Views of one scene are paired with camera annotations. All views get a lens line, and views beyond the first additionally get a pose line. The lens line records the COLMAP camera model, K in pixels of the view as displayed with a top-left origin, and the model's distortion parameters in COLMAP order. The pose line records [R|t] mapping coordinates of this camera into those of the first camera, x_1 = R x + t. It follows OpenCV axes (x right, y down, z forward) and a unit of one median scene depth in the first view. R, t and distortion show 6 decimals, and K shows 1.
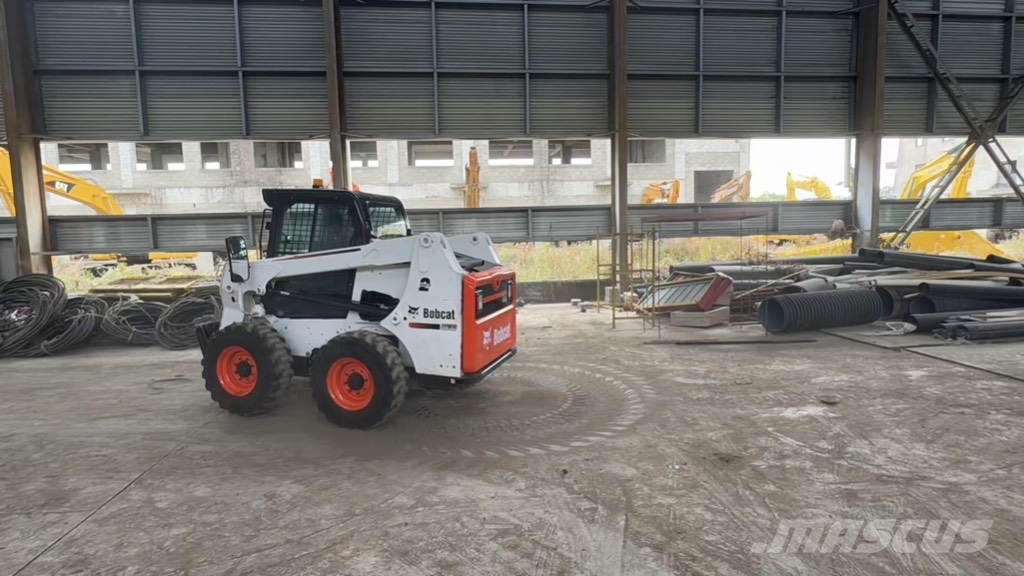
lens RADIAL K [[571.4, 0, 513.5], [0, 571.4, 279.5], [0, 0, 1]] dist [-0.000459, -0.000844]
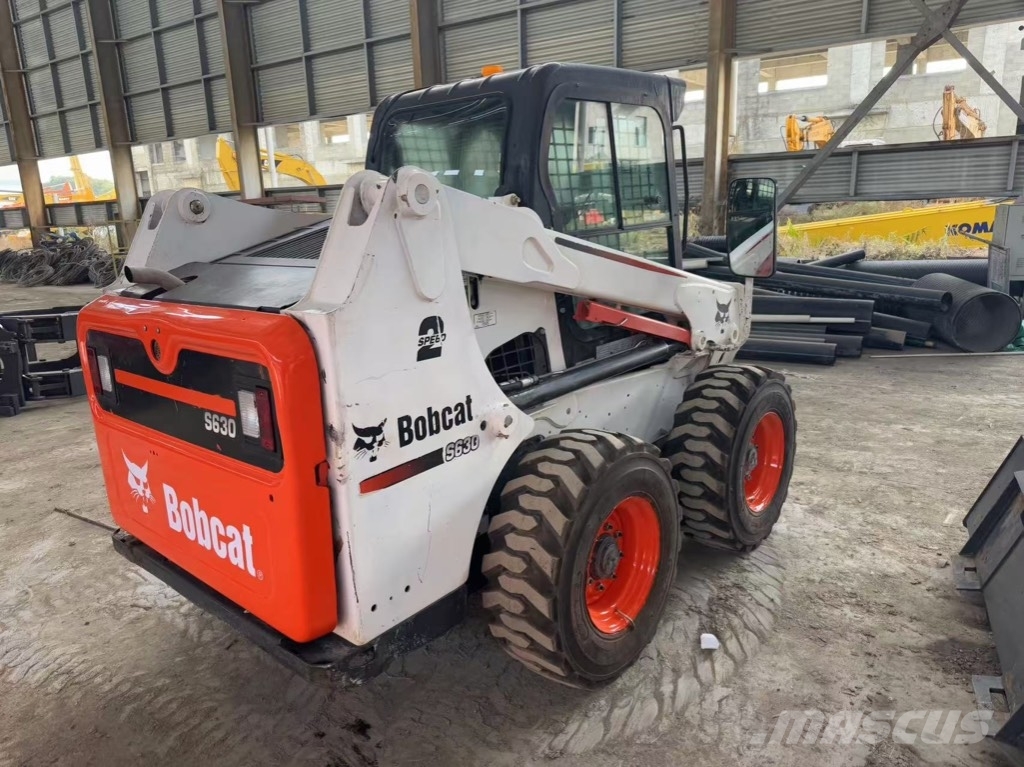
lens RADIAL K [[779.0, 0, 512.0], [0, 779.0, 383.5], [0, 0, 1]] dist [-0.004657, -0.007115]
pose [[0.729818, 0.148032, -0.667422, 0.465448], [-0.030122, 0.982290, 0.184930, -0.015656], [0.682978, -0.114861, 0.721352, 0.056879]]
